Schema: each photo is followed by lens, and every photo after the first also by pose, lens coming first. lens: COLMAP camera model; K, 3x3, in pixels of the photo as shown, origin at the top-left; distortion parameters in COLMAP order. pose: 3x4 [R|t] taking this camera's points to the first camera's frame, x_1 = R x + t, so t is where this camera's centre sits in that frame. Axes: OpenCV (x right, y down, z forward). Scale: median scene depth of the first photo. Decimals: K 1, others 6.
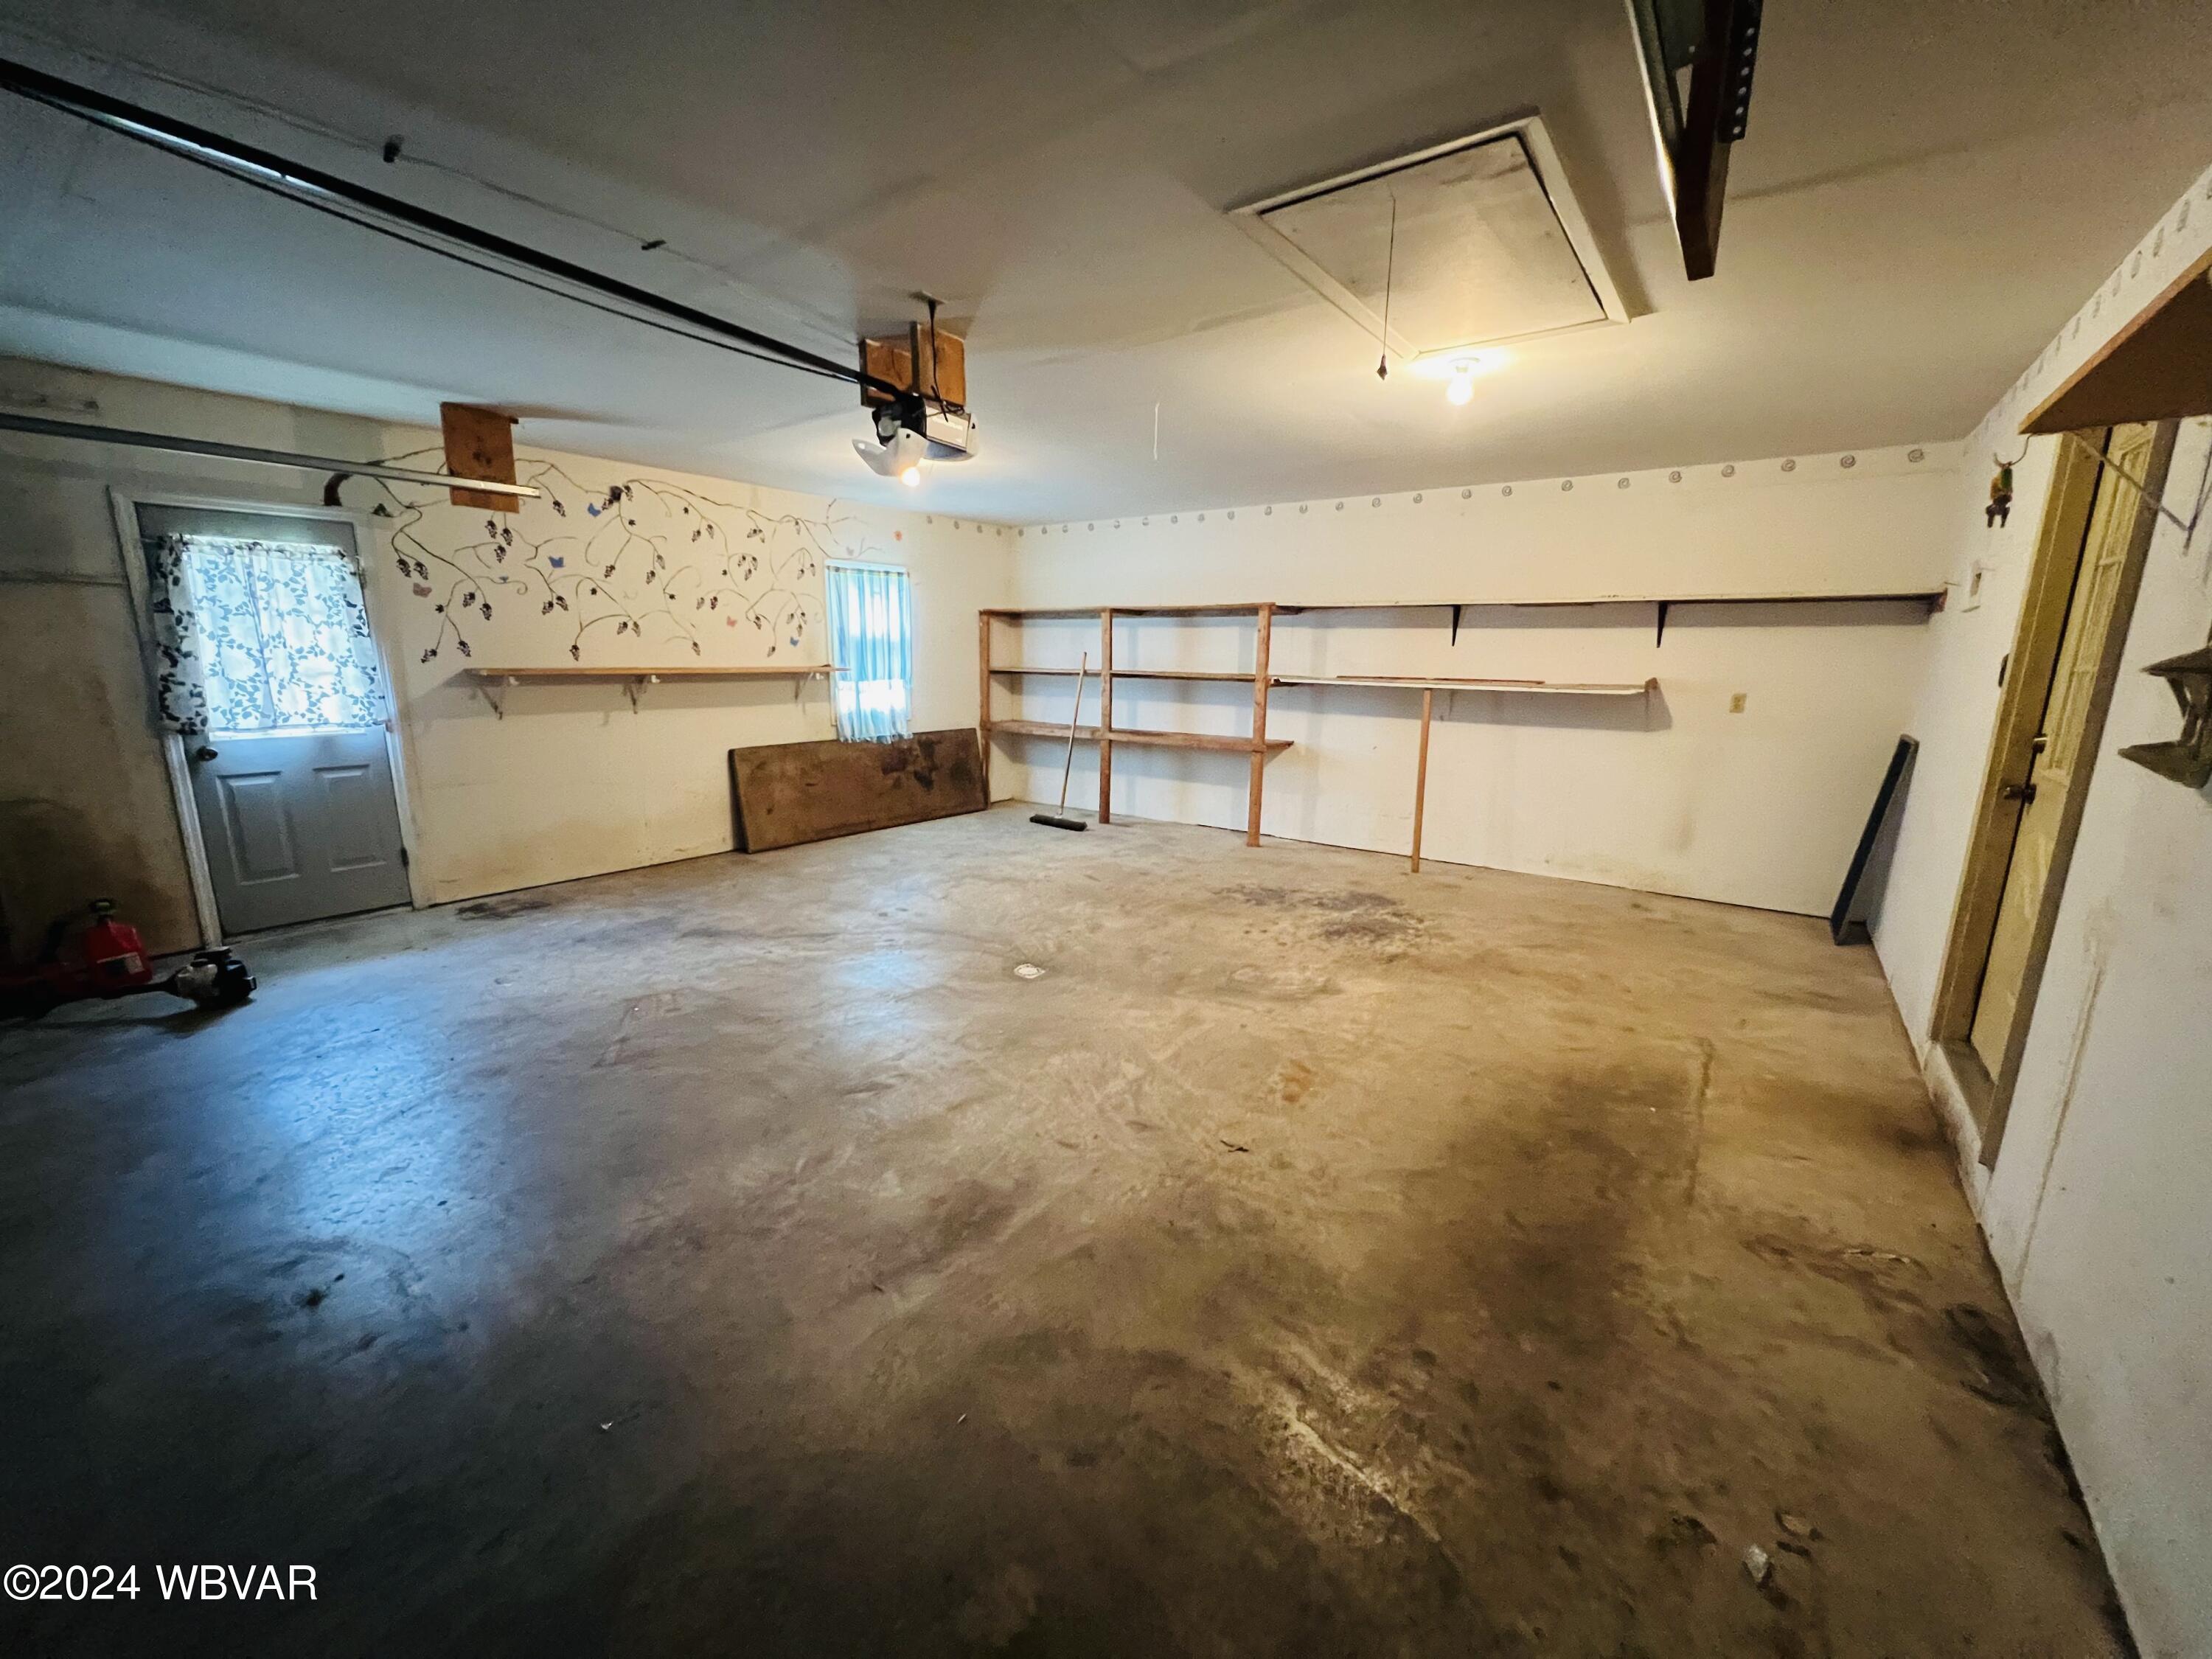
lens RADIAL K [[884.5, 0, 1101.3], [0, 884.5, 835.2], [0, 0, 1]] dist [-0.002775, 0.001763]
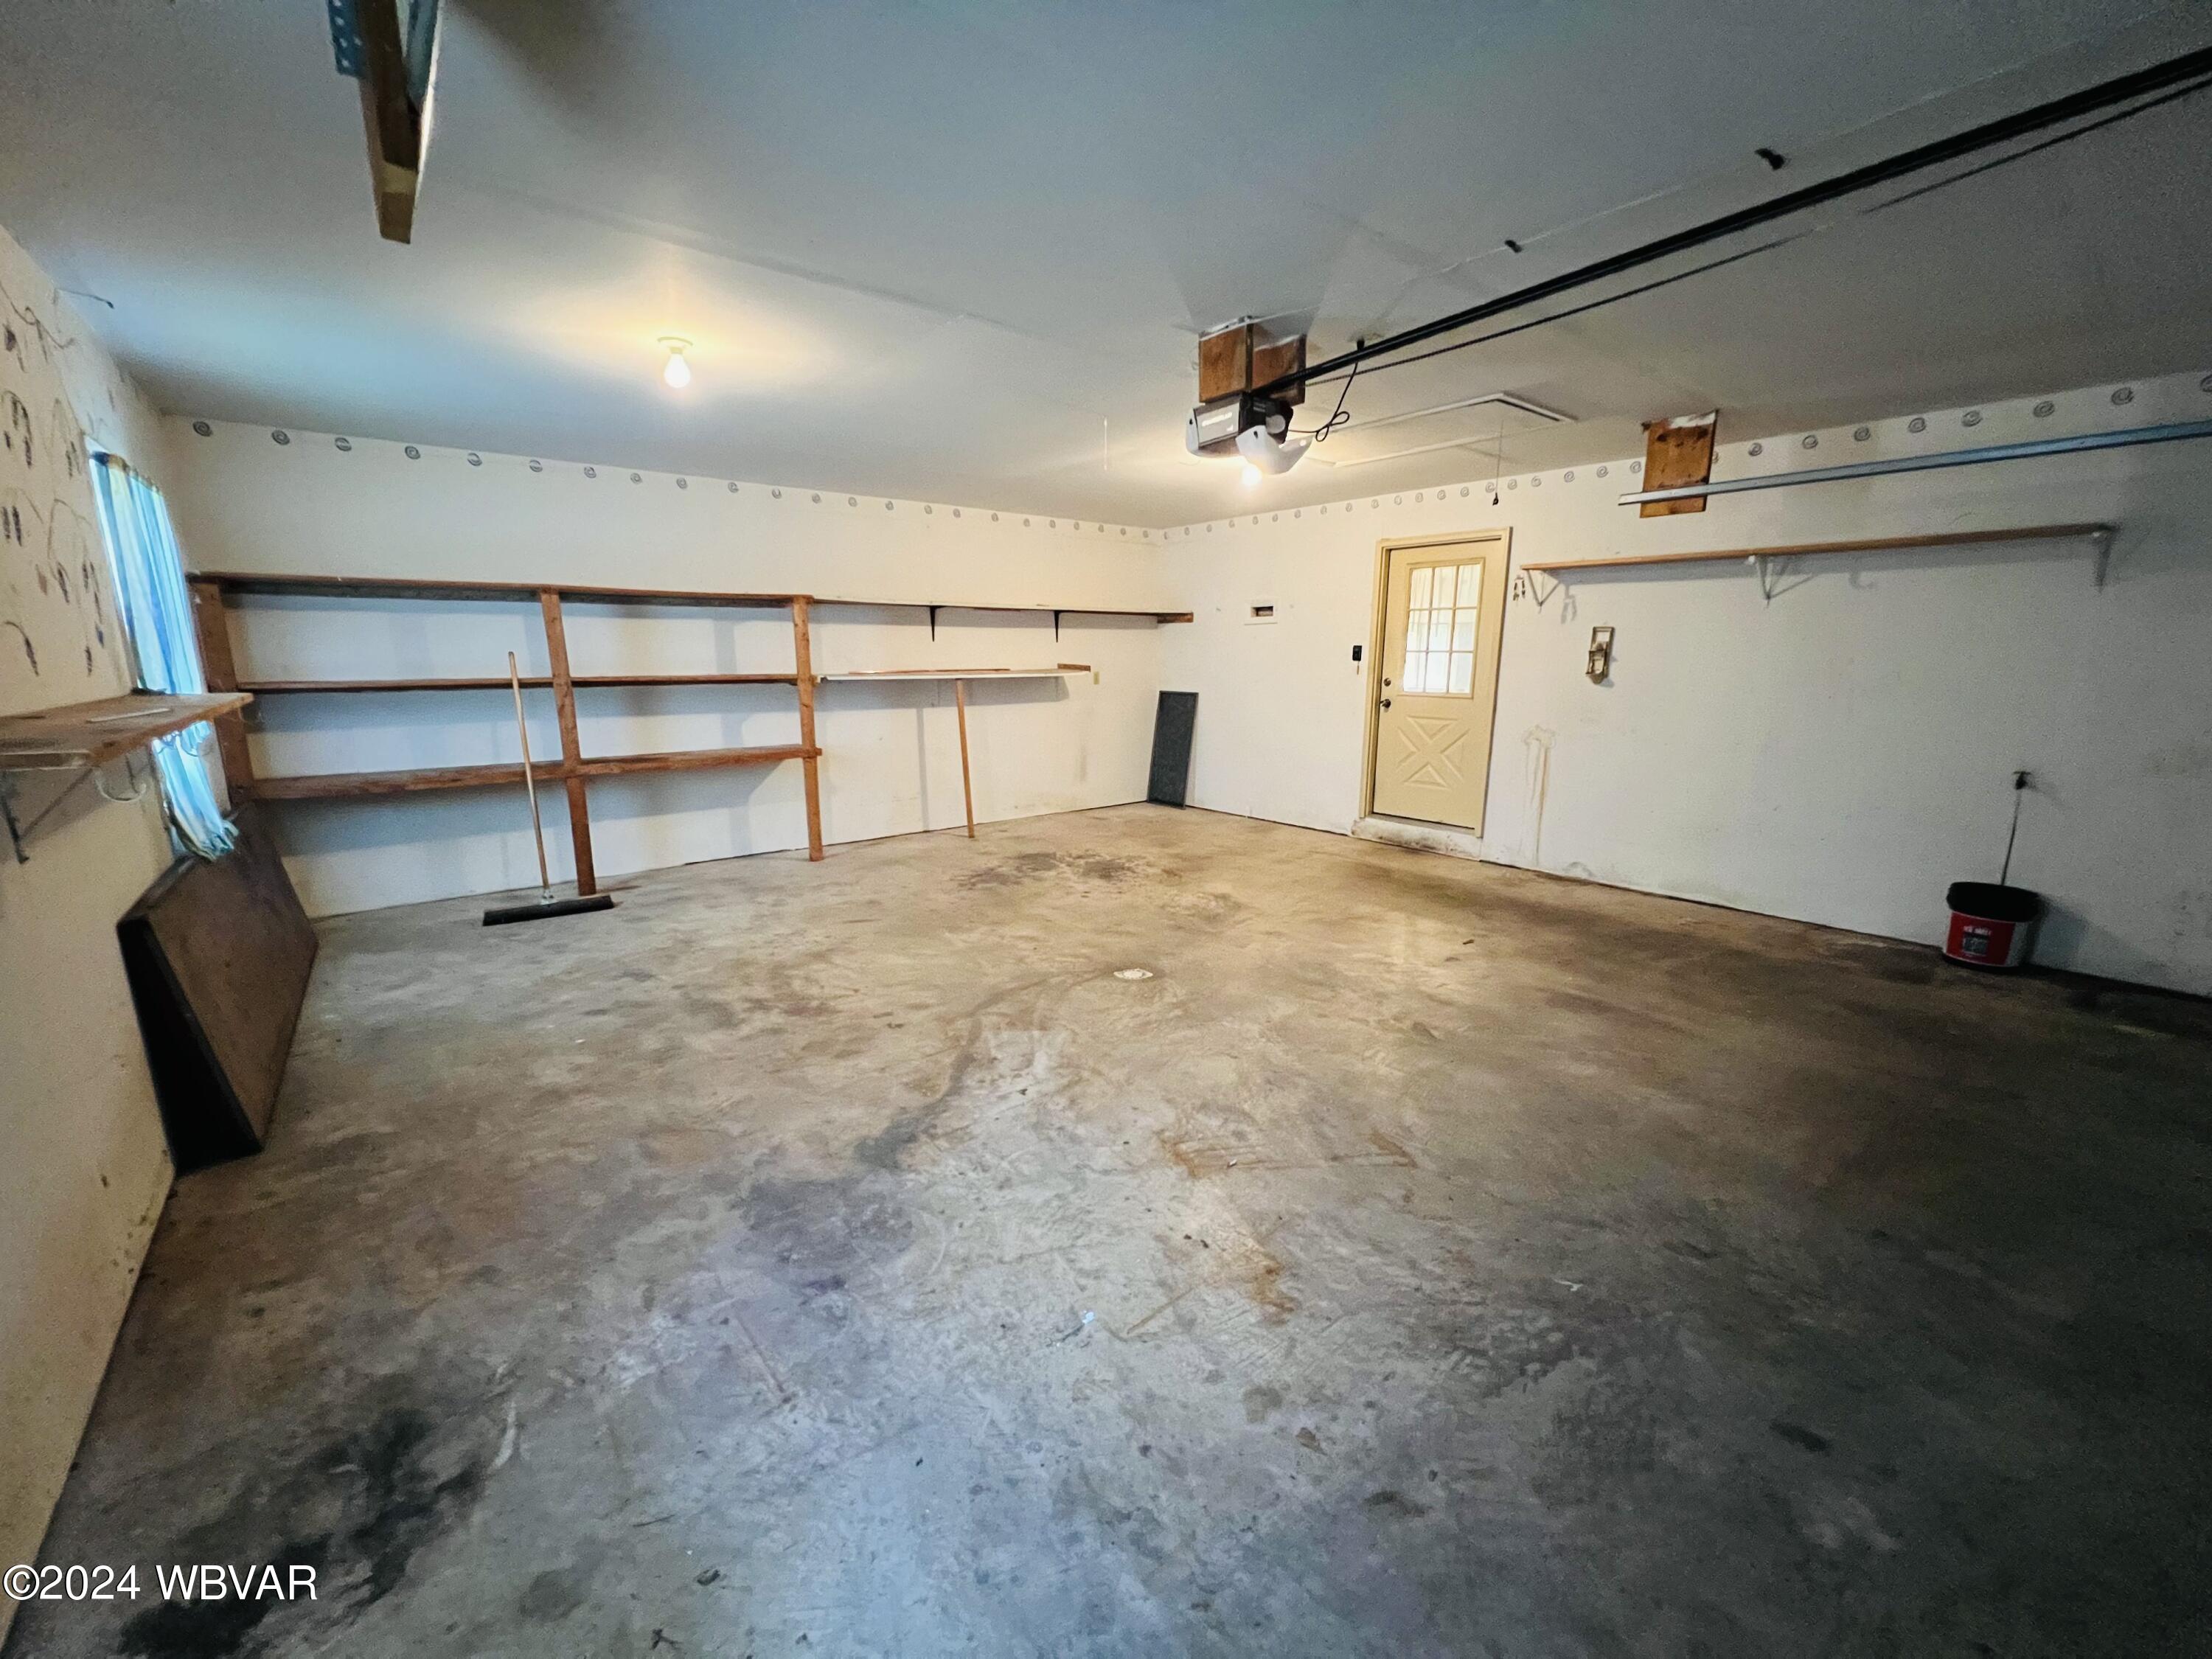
lens RADIAL K [[884.5, 0, 1104.5], [0, 884.5, 833.4], [0, 0, 1]] dist [-0.002775, 0.001763]
pose [[0.244501, -0.209022, 0.946852, -0.853136], [0.202034, 0.966040, 0.161087, -0.140609], [-0.948368, 0.151911, 0.278427, 0.630393]]
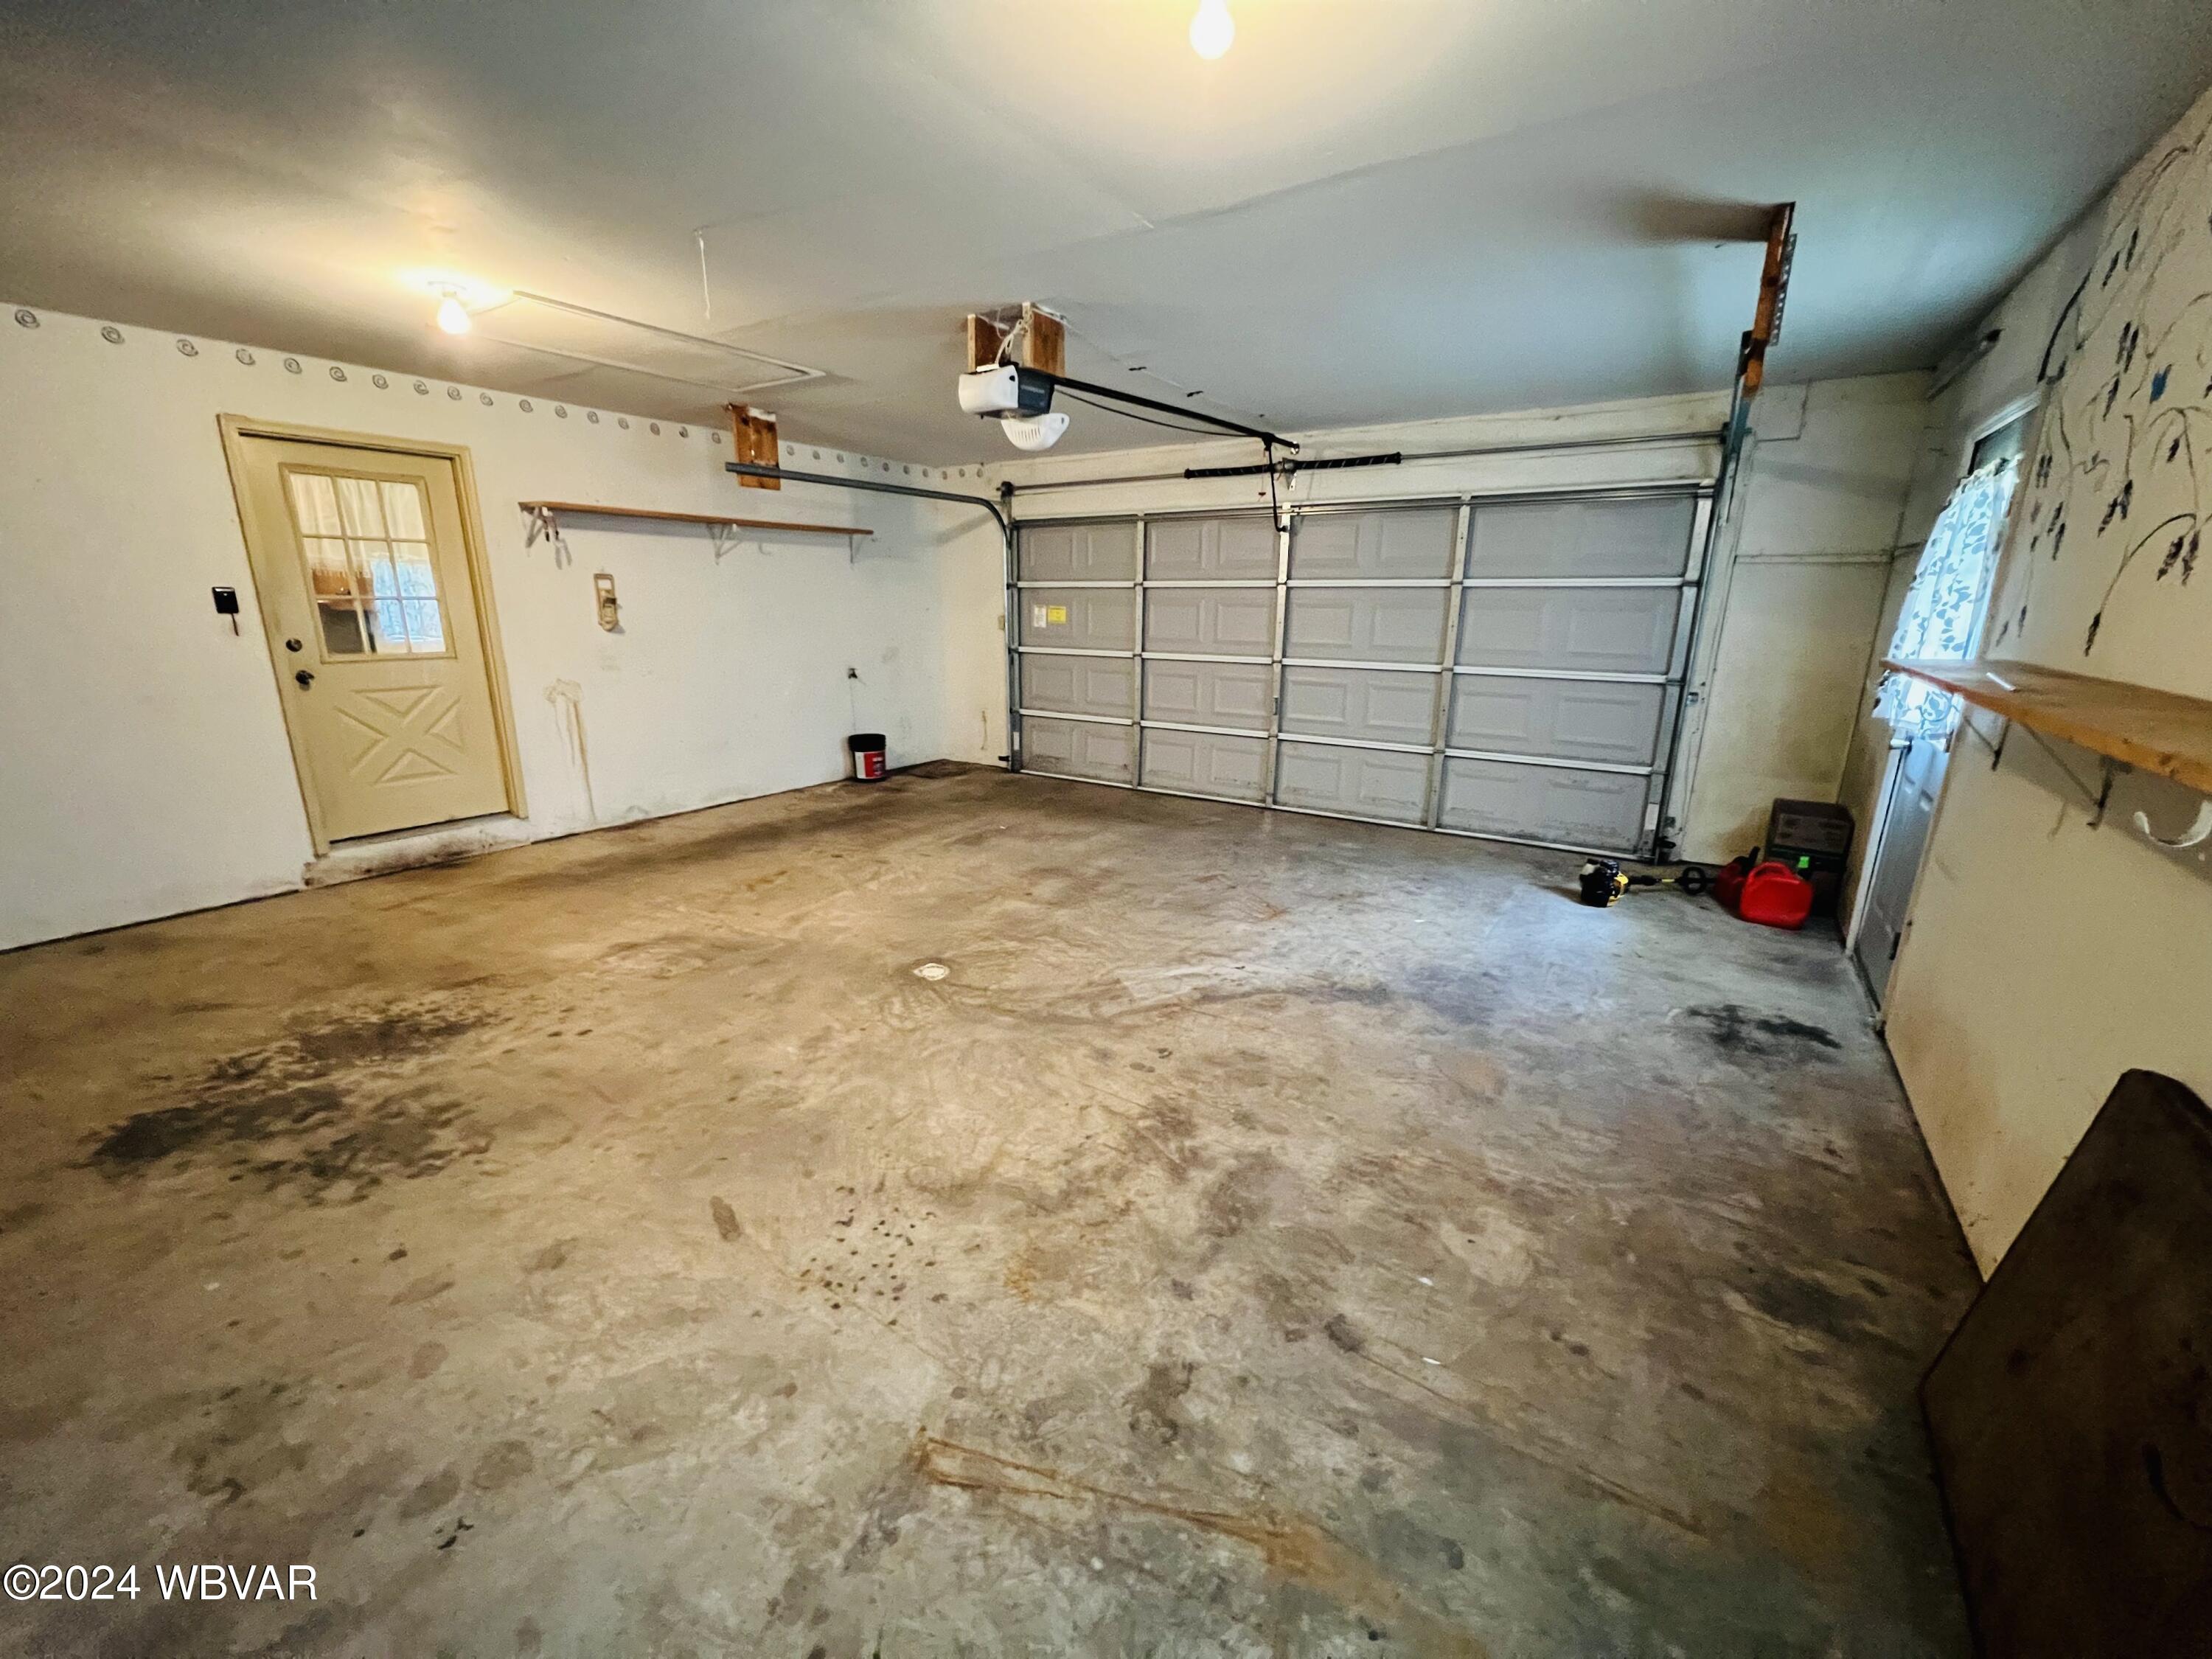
lens RADIAL K [[884.5, 0, 1101.6], [0, 884.5, 827.4], [0, 0, 1]] dist [-0.002775, 0.001763]
pose [[-0.998431, -0.006152, -0.055655, -0.172230], [-0.030280, 0.895399, 0.444233, -0.316168], [0.047100, 0.445221, -0.894181, 1.485548]]
